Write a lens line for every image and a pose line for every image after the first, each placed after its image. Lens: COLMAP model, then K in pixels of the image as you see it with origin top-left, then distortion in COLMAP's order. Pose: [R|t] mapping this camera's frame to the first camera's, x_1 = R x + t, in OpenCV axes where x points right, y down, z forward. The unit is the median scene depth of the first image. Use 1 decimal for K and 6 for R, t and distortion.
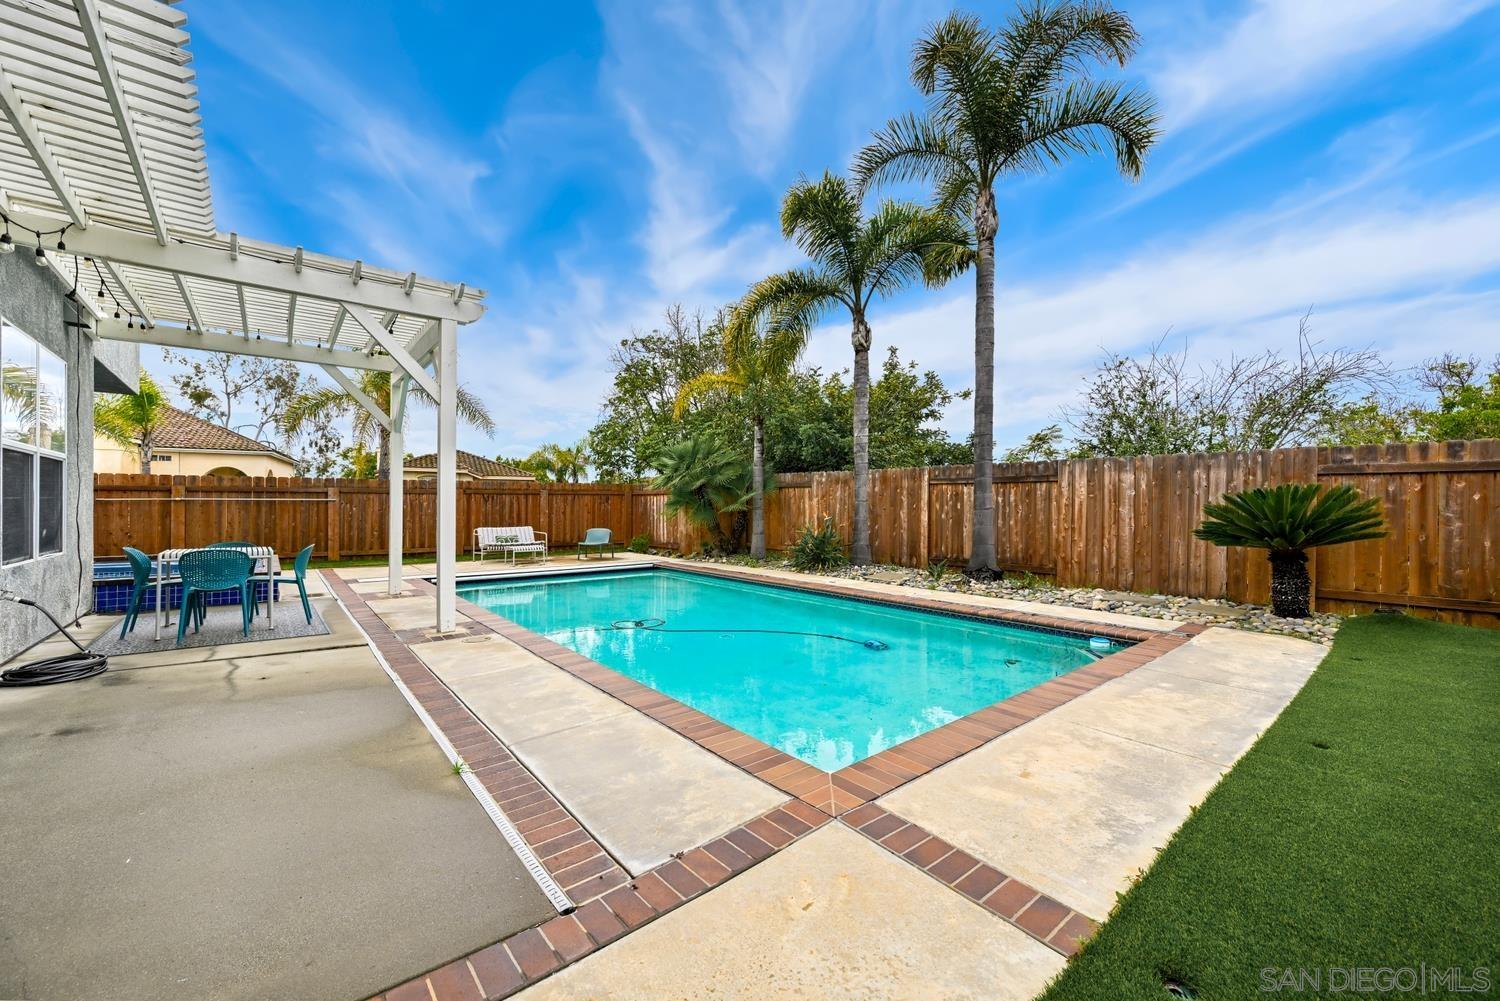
lens RADIAL K [[585.2, 0, 756.0], [0, 585.2, 505.9], [0, 0, 1]] dist [-0.003011, -0.000289]
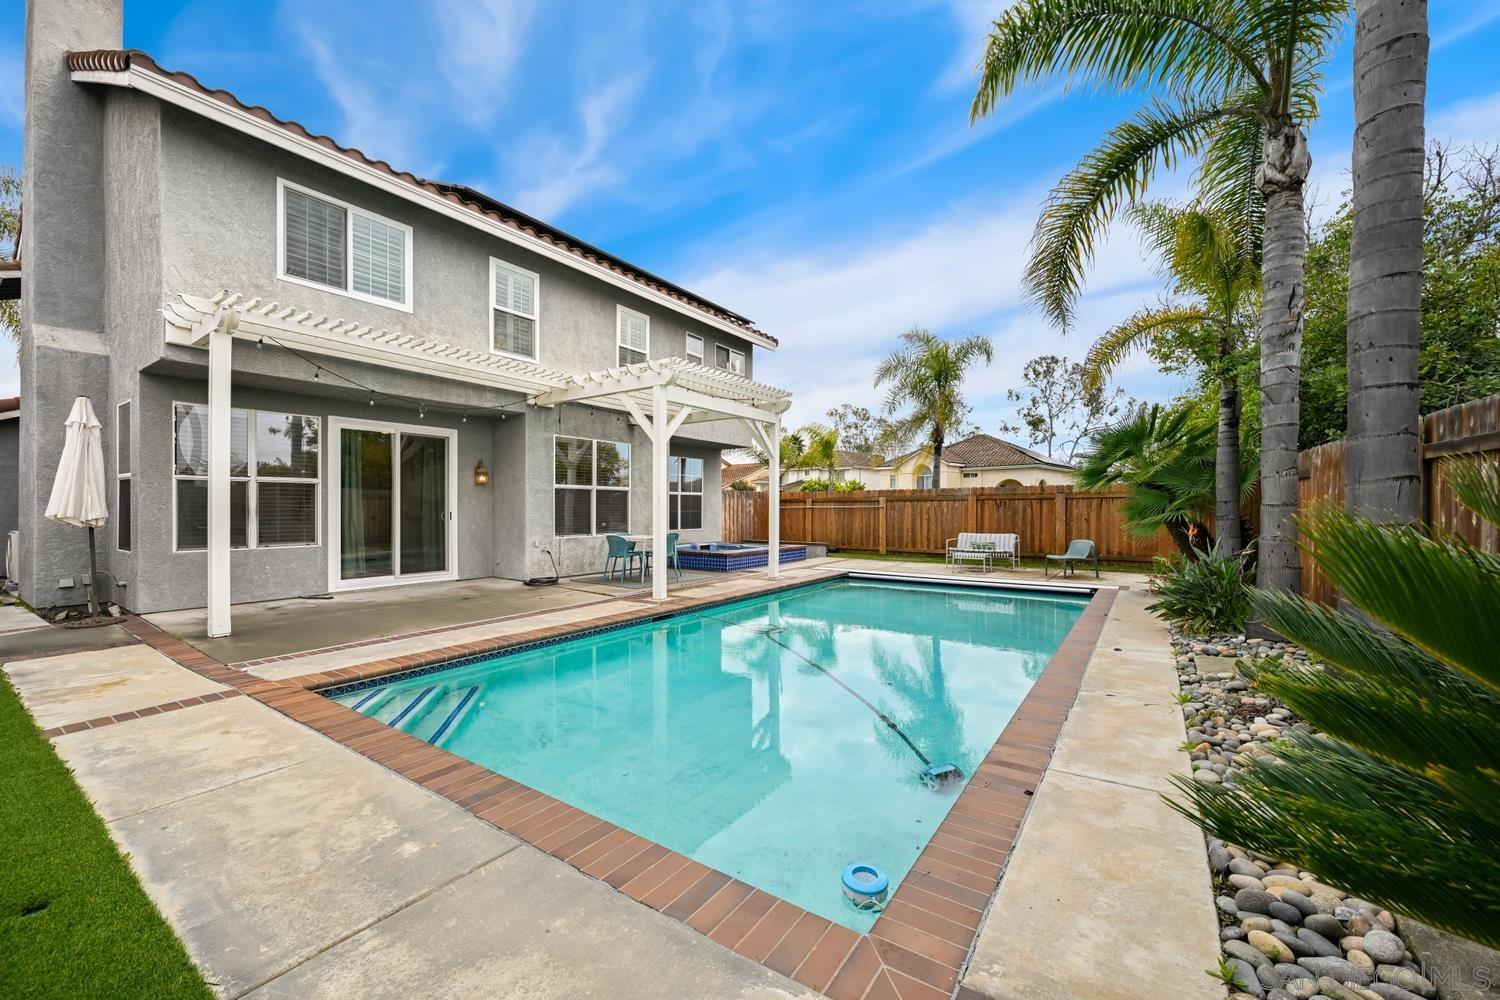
lens RADIAL K [[585.2, 0, 756.8], [0, 585.2, 505.4], [0, 0, 1]] dist [-0.003011, -0.000289]
pose [[0.282058, -0.007051, -0.959372, 1.410793], [-0.000694, 0.999971, -0.007553, -0.011279], [0.959397, 0.002796, 0.282045, 1.236972]]
